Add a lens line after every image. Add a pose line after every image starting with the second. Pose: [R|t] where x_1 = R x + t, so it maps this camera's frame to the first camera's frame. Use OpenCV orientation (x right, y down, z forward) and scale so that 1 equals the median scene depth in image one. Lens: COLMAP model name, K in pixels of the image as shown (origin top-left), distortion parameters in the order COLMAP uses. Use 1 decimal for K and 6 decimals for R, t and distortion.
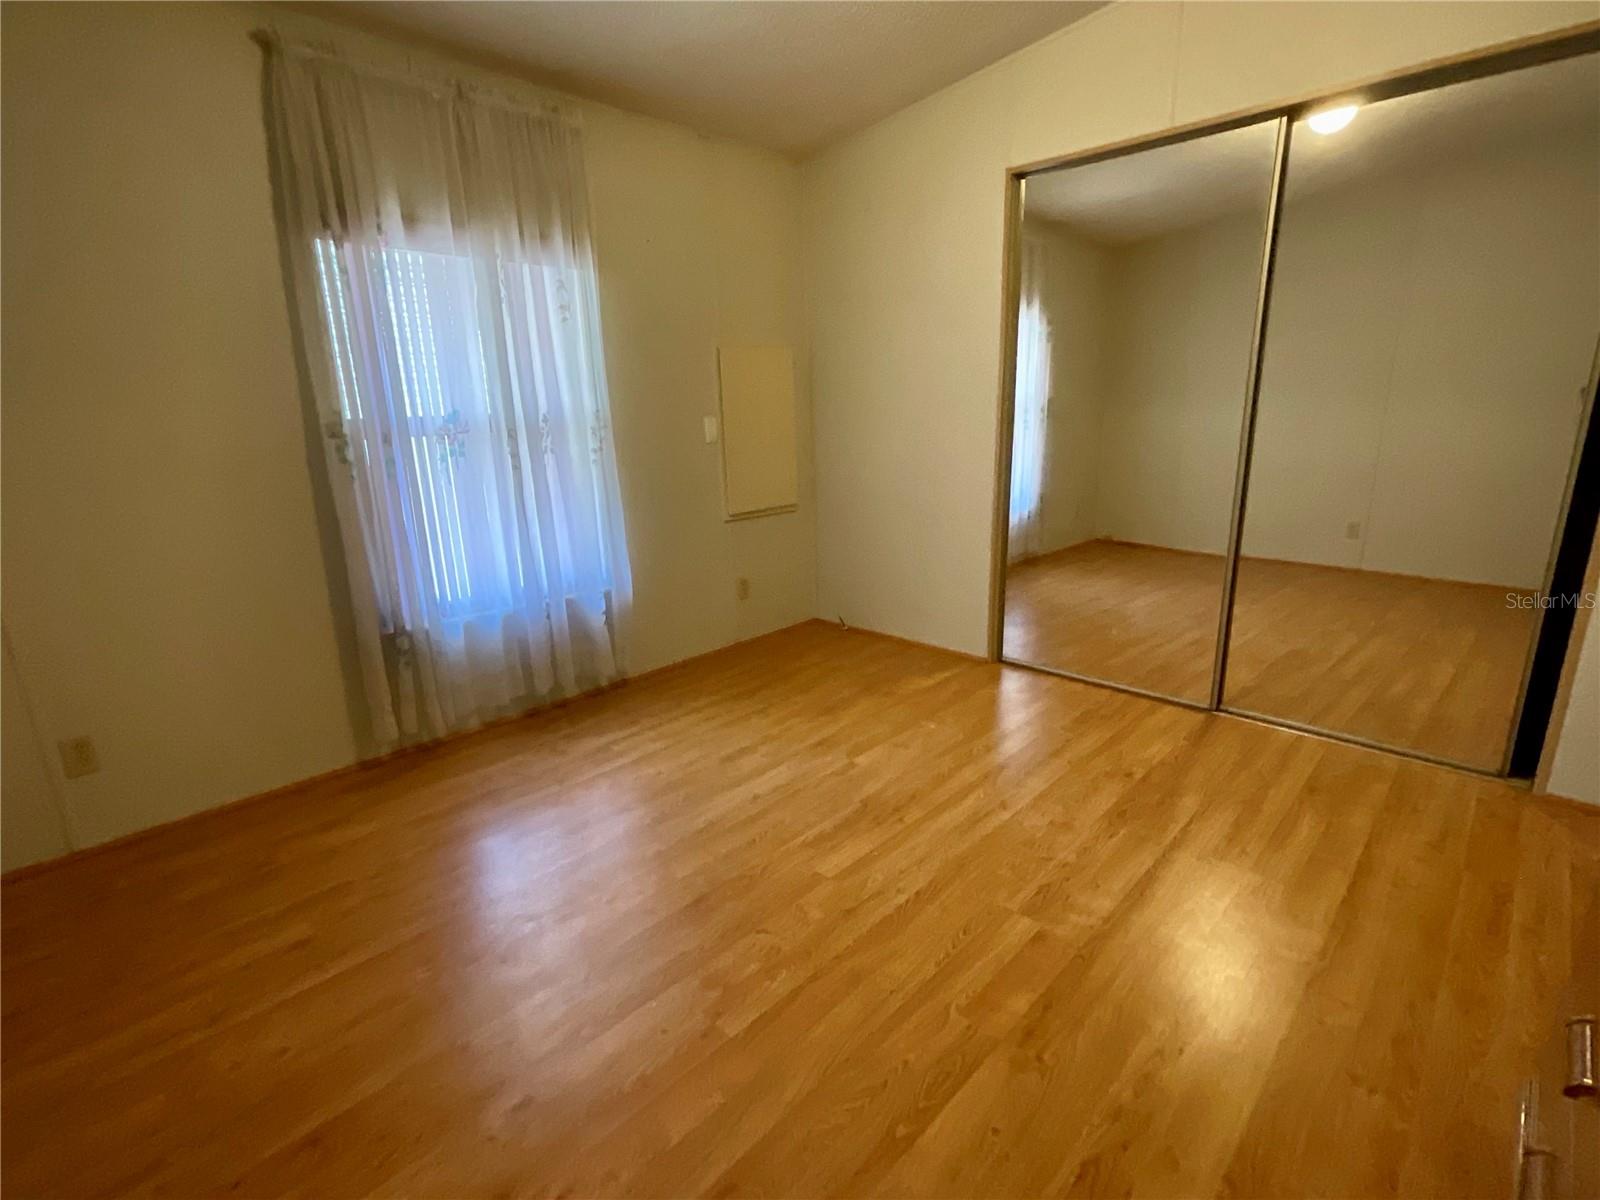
lens RADIAL K [[762.0, 0, 797.0], [0, 762.0, 598.1], [0, 0, 1]] dist [-0.005828, 0.007240]
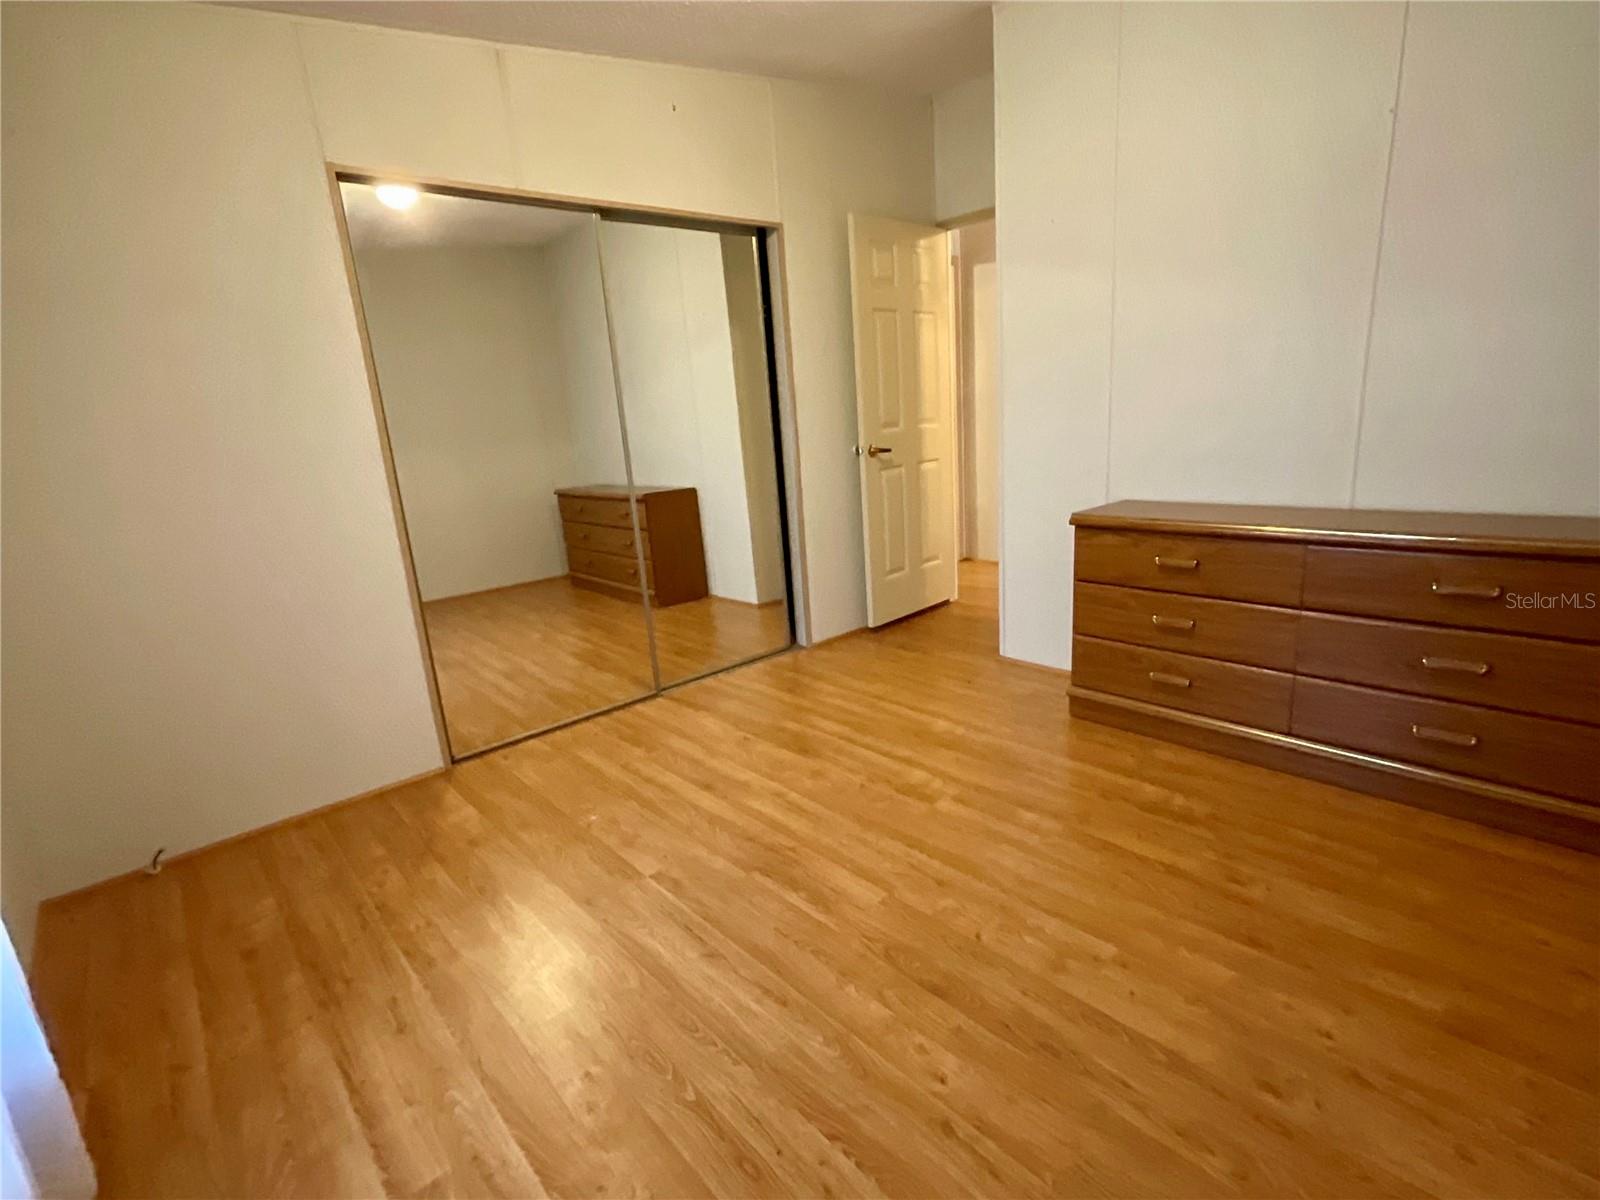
lens RADIAL K [[761.7, 0, 797.8], [0, 761.7, 601.0], [0, 0, 1]] dist [-0.008190, 0.007393]
pose [[0.070906, -0.219839, 0.972956, -0.709315], [0.316129, 0.930081, 0.187113, -0.175823], [-0.946063, 0.294312, 0.135446, 0.728242]]
